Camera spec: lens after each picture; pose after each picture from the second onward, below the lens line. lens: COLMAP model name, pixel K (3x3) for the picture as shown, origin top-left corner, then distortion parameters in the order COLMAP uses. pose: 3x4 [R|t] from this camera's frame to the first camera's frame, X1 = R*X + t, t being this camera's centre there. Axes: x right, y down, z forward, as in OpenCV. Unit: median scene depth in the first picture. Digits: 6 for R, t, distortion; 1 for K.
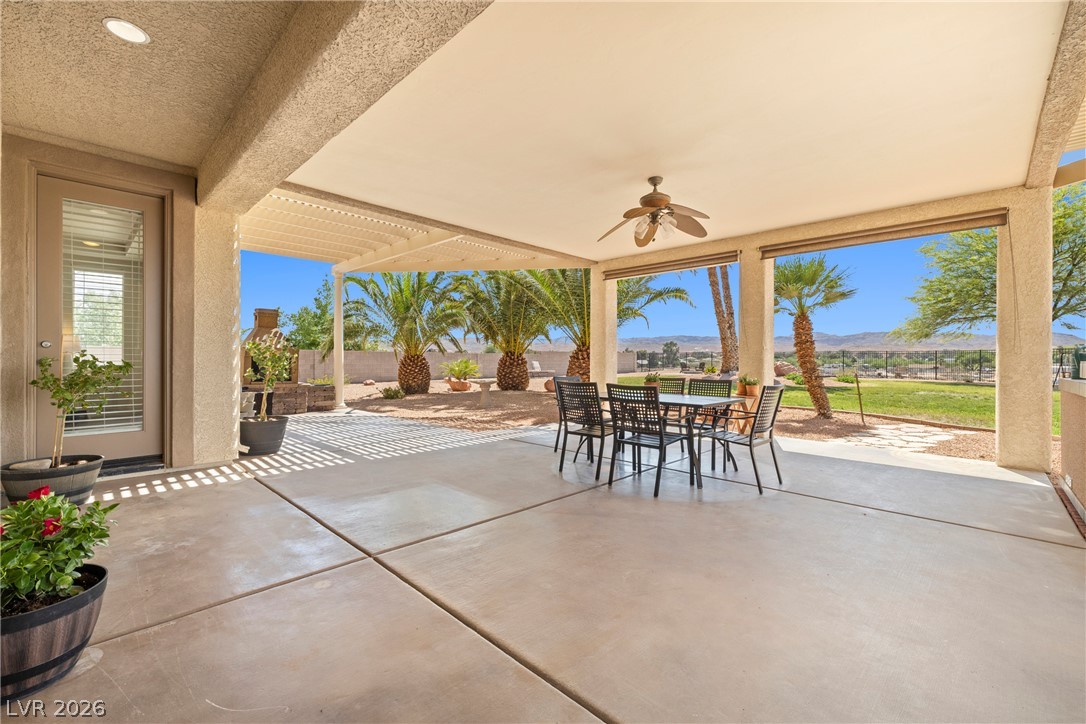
lens RADIAL K [[450.1, 0, 559.7], [0, 450.1, 359.3], [0, 0, 1]] dist [0.000857, 0.000052]
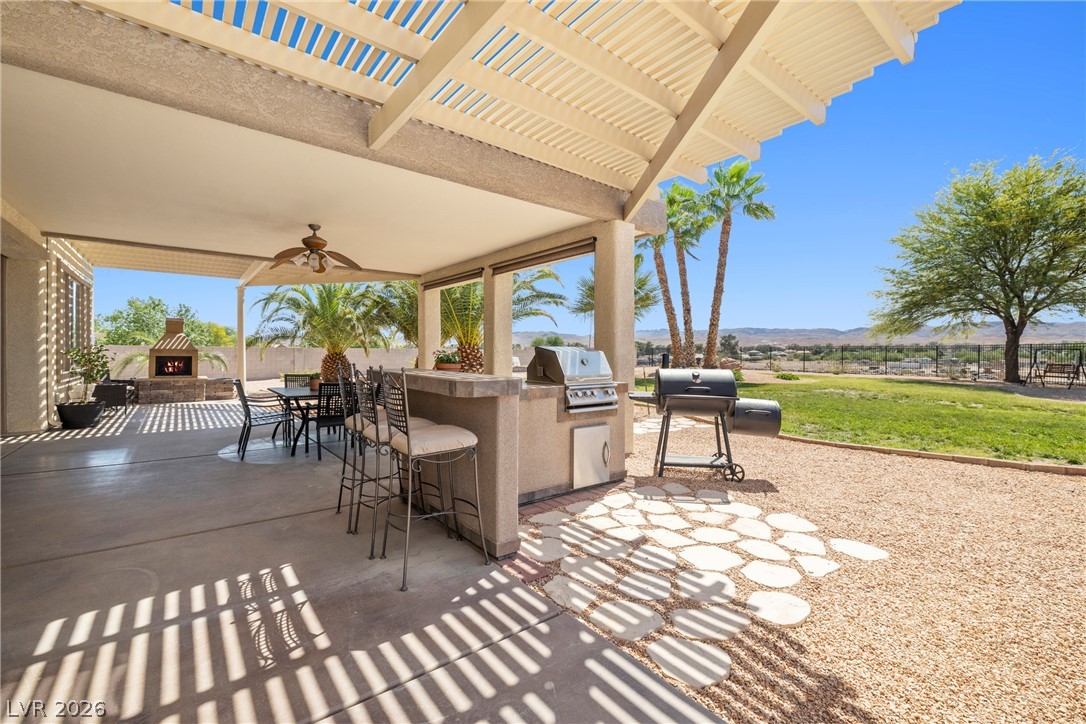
lens RADIAL K [[455.1, 0, 541.6], [0, 455.1, 350.5], [0, 0, 1]] dist [0.001256, 0.000202]
pose [[0.990924, -0.001561, -0.134411, 0.849041], [0.000727, 0.999980, -0.006249, -0.019061], [0.134418, 0.006094, 0.990906, -0.190260]]
